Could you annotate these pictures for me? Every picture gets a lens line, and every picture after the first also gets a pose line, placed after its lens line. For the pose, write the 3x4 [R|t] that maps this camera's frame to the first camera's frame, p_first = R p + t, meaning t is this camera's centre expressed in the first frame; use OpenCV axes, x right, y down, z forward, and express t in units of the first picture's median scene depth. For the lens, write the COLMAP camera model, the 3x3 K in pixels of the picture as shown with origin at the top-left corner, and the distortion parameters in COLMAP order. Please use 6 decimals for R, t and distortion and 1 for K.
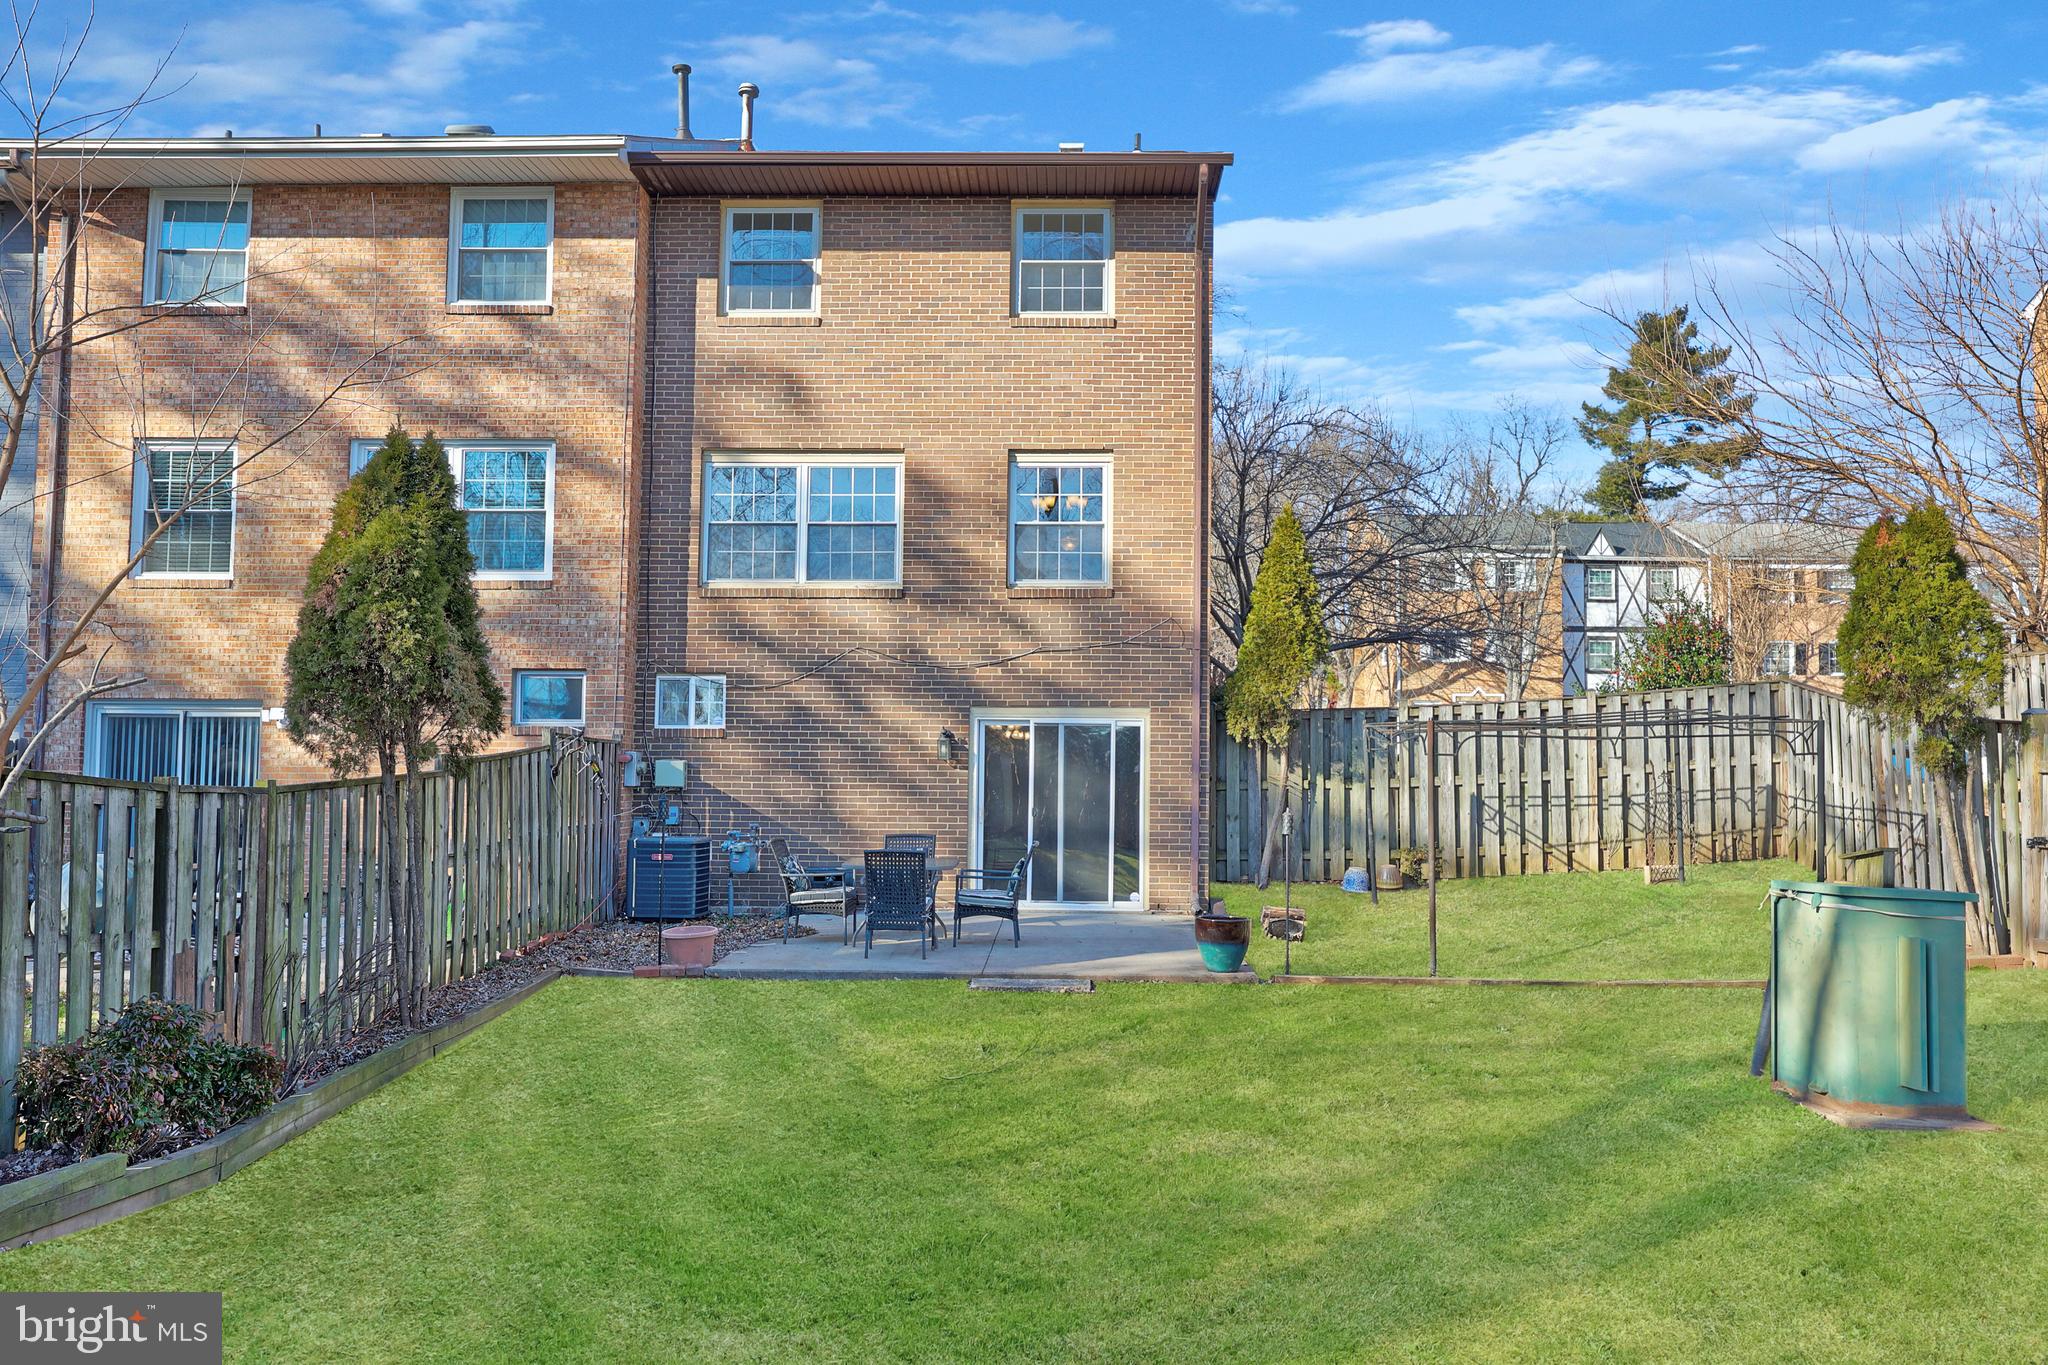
lens RADIAL K [[1558.5, 0, 1032.4], [0, 1558.5, 680.0], [0, 0, 1]] dist [-0.009308, 0.005659]
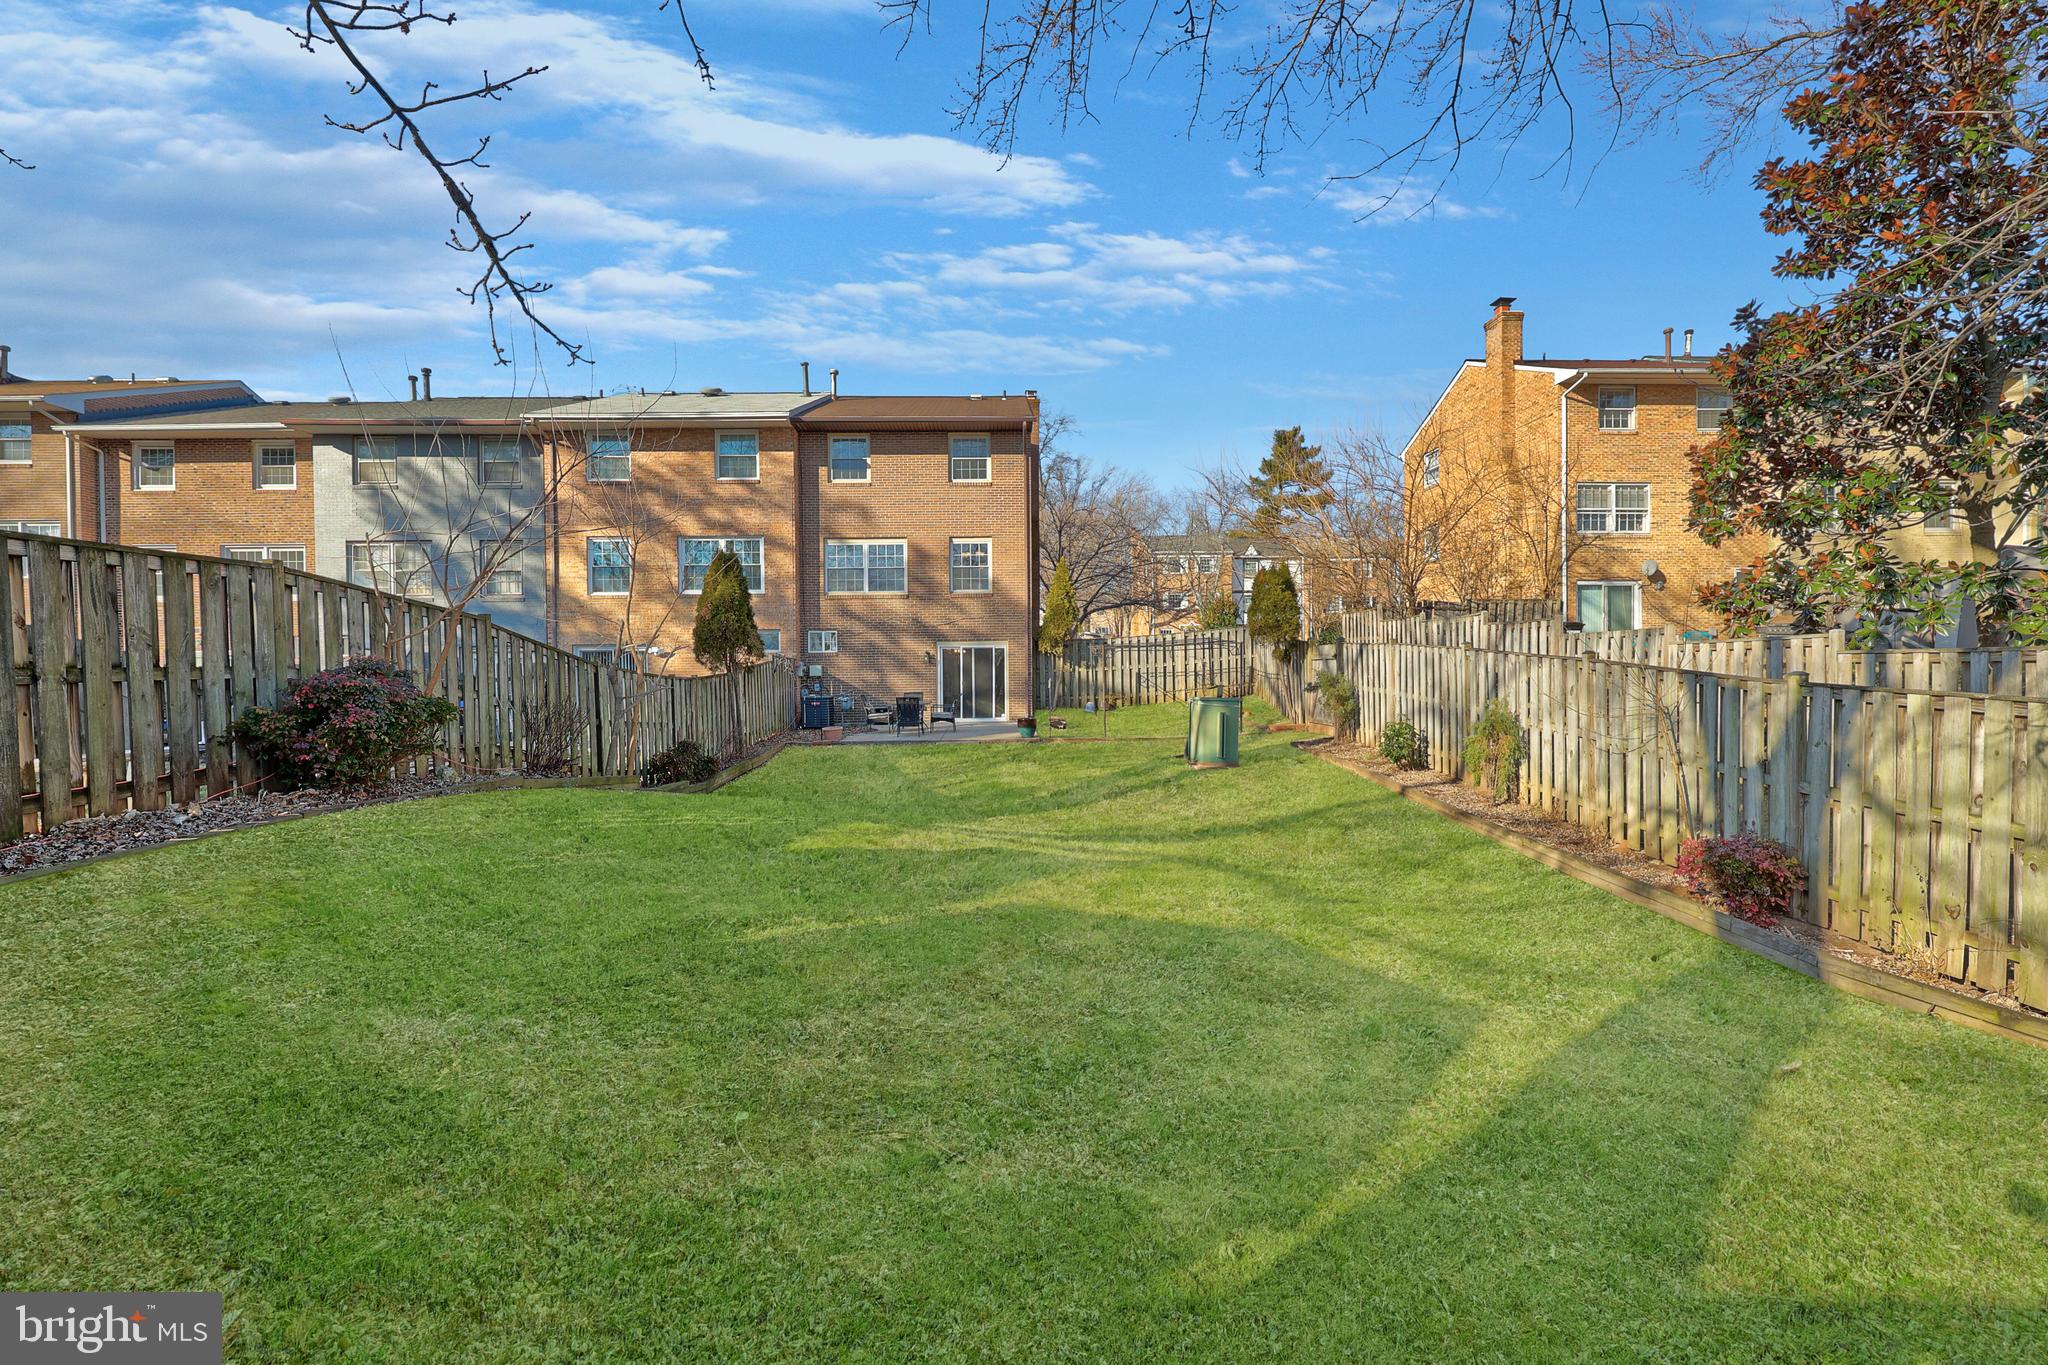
lens RADIAL K [[841.7, 0, 1019.4], [0, 841.7, 691.8], [0, 0, 1]] dist [-0.005892, 0.001235]
pose [[0.999187, -0.021424, 0.034140, 0.044890], [0.018152, 0.995459, 0.093440, -0.025798], [-0.035987, -0.092744, 0.995039, -0.356858]]
